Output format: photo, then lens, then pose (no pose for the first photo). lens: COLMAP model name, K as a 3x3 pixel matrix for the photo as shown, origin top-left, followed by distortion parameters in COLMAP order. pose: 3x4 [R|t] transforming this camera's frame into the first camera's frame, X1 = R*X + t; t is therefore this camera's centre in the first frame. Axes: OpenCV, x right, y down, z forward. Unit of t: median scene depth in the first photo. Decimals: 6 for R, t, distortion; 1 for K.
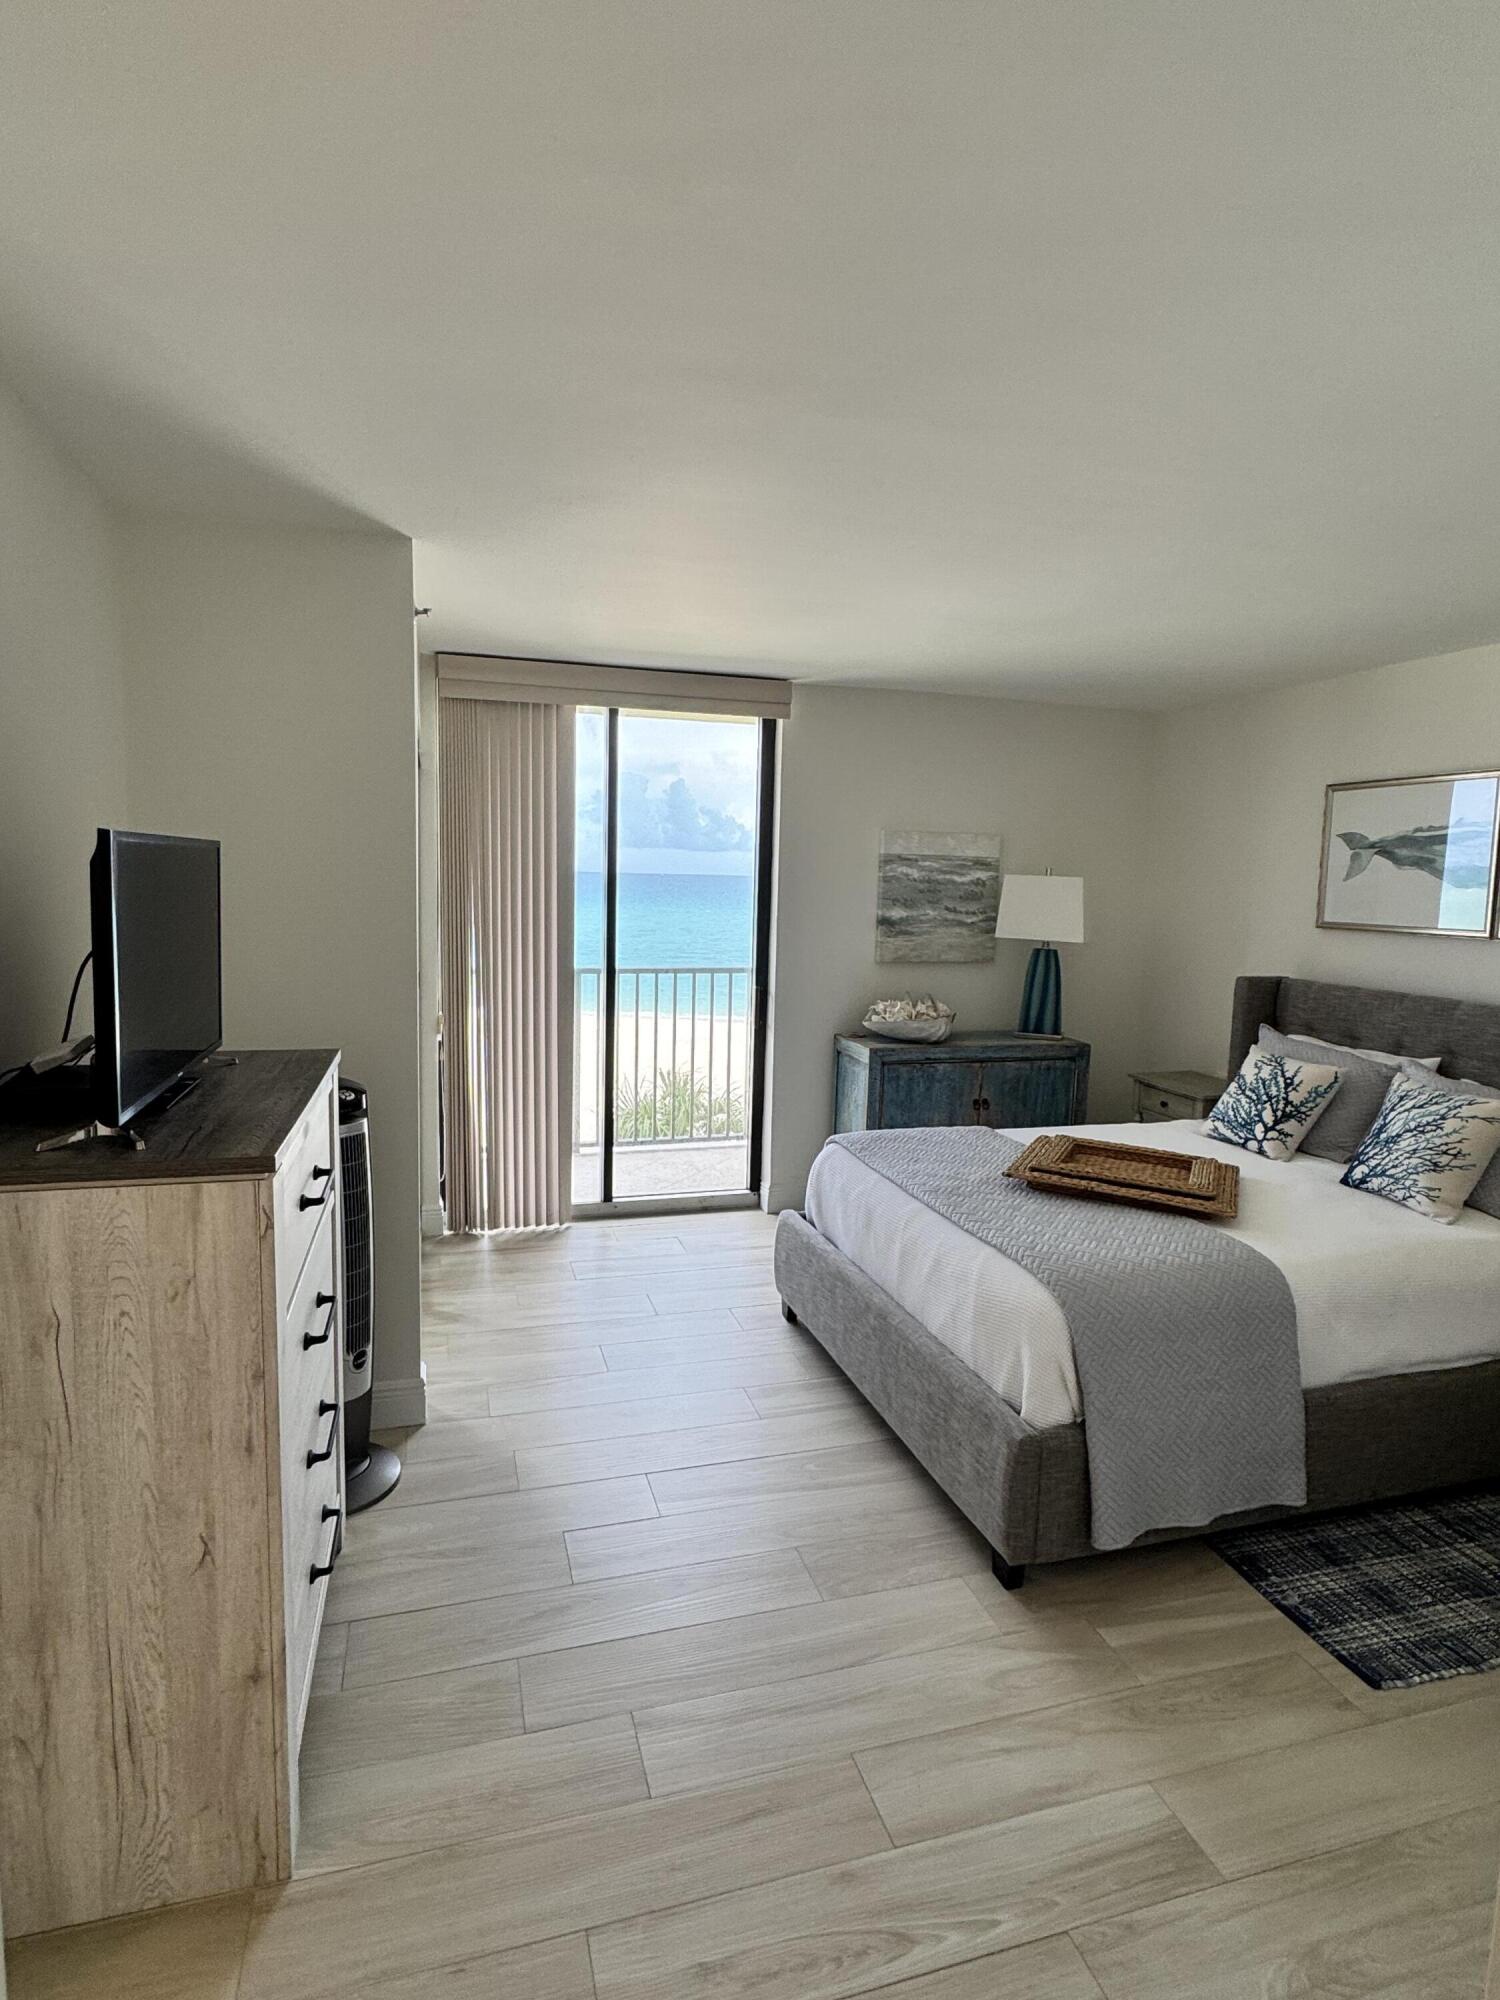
lens RADIAL K [[1080.8, 0, 754.1], [0, 1080.8, 988.9], [0, 0, 1]] dist [-0.001052, 0.001913]
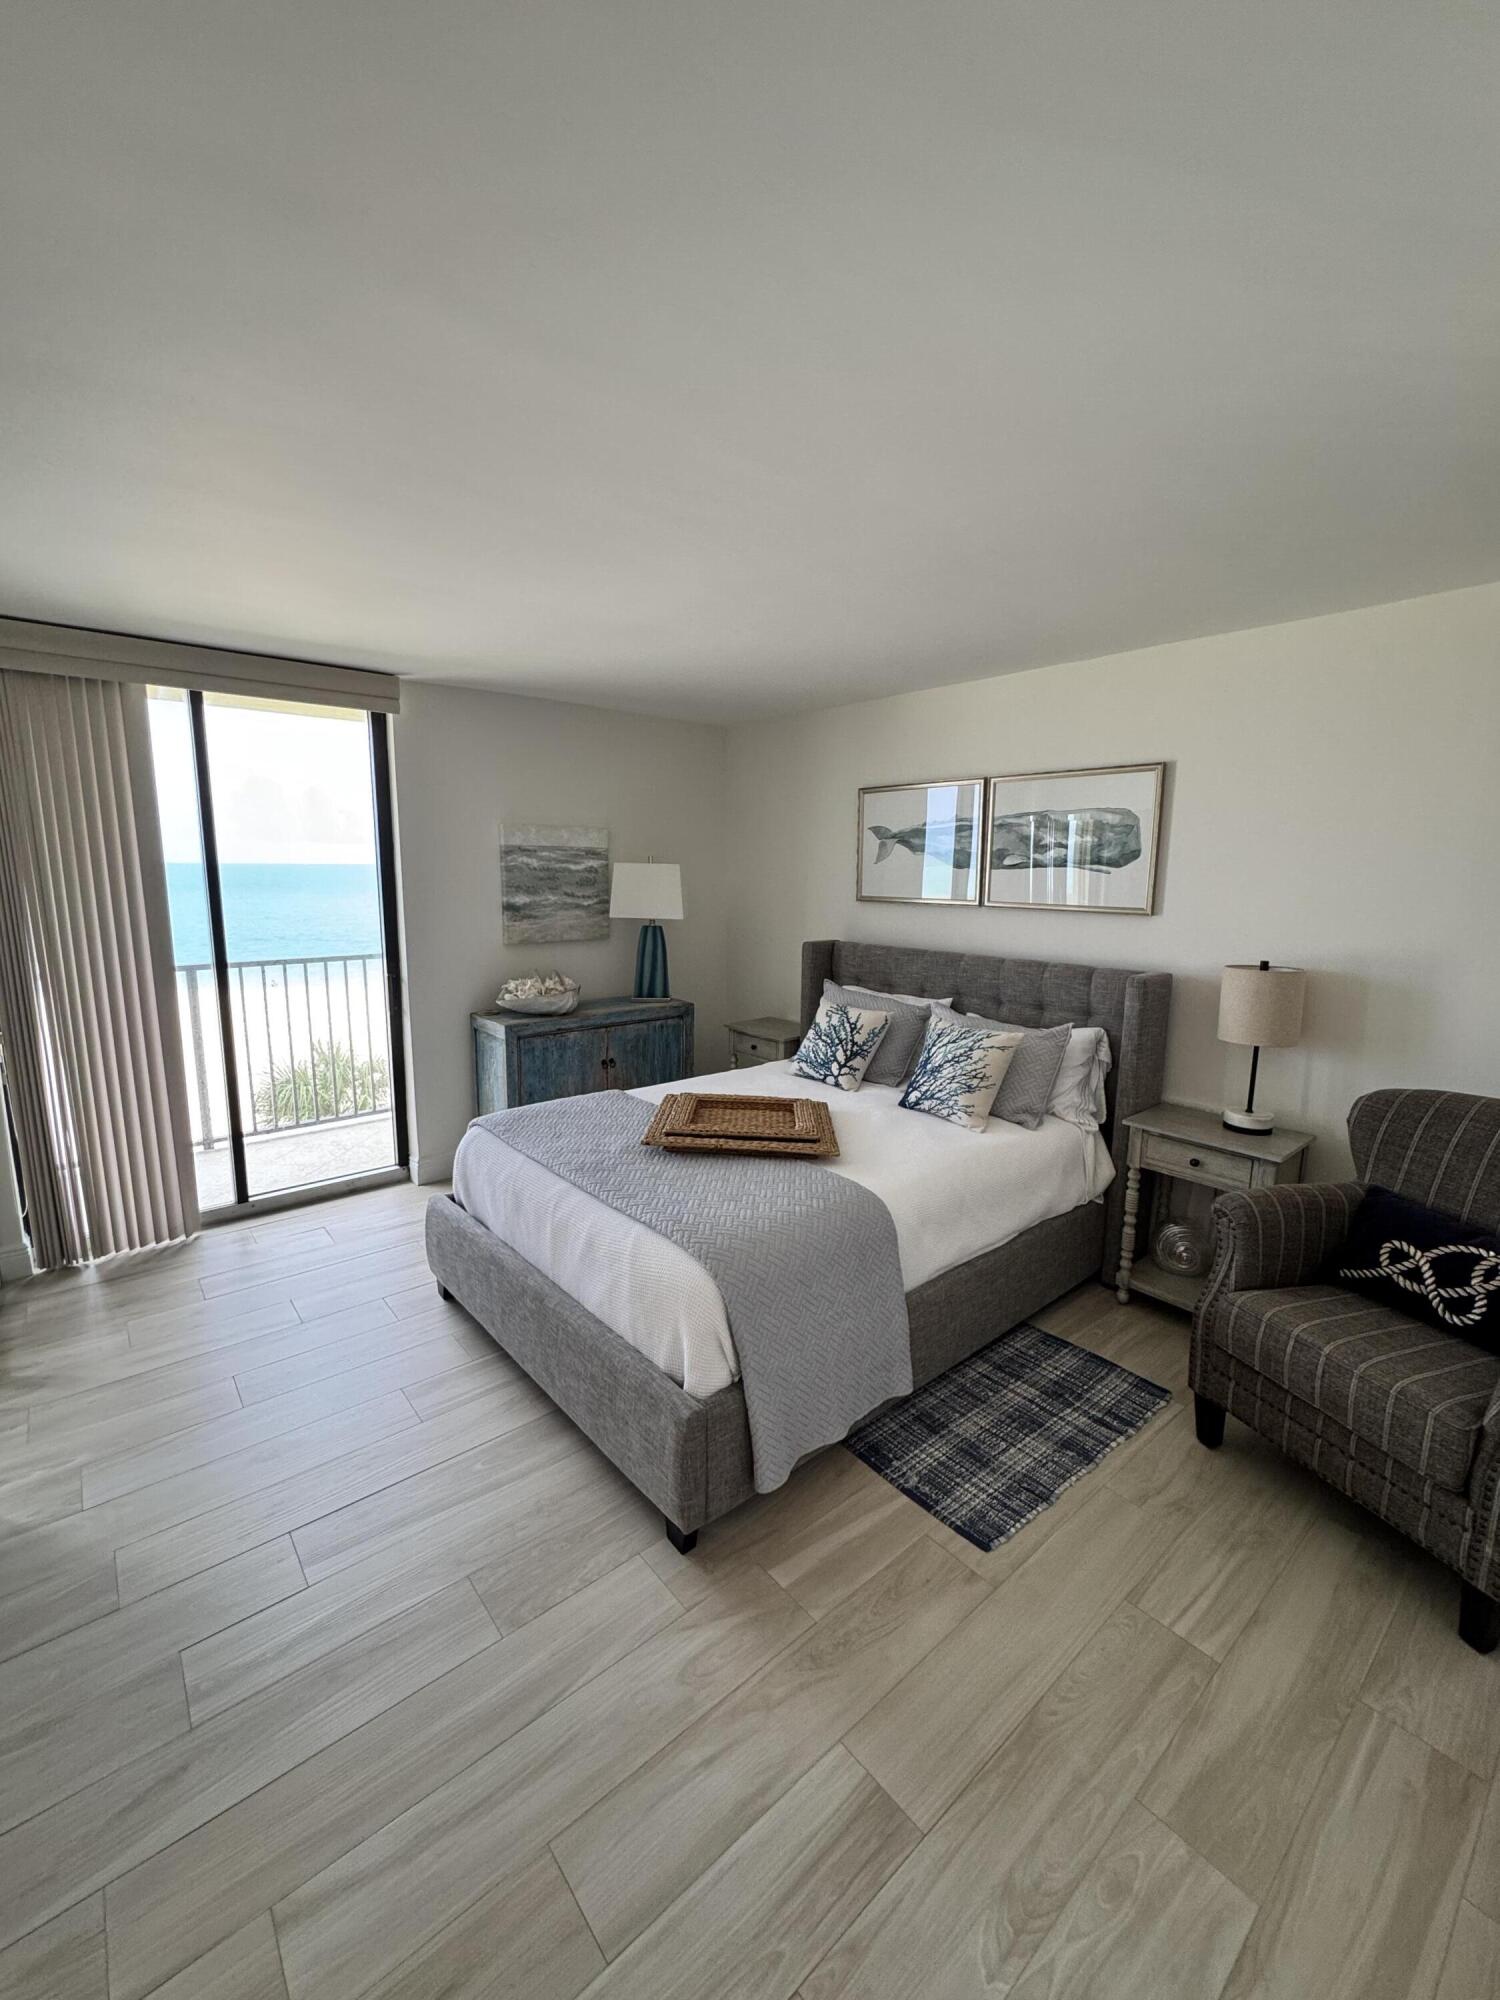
lens RADIAL K [[802.5, 0, 746.4], [0, 802.5, 995.6], [0, 0, 1]] dist [-0.000465, -0.000326]
pose [[0.917471, -0.080486, 0.389576, 0.021303], [0.055720, 0.995665, 0.074479, -0.026447], [-0.393882, -0.046625, 0.917978, 0.197695]]
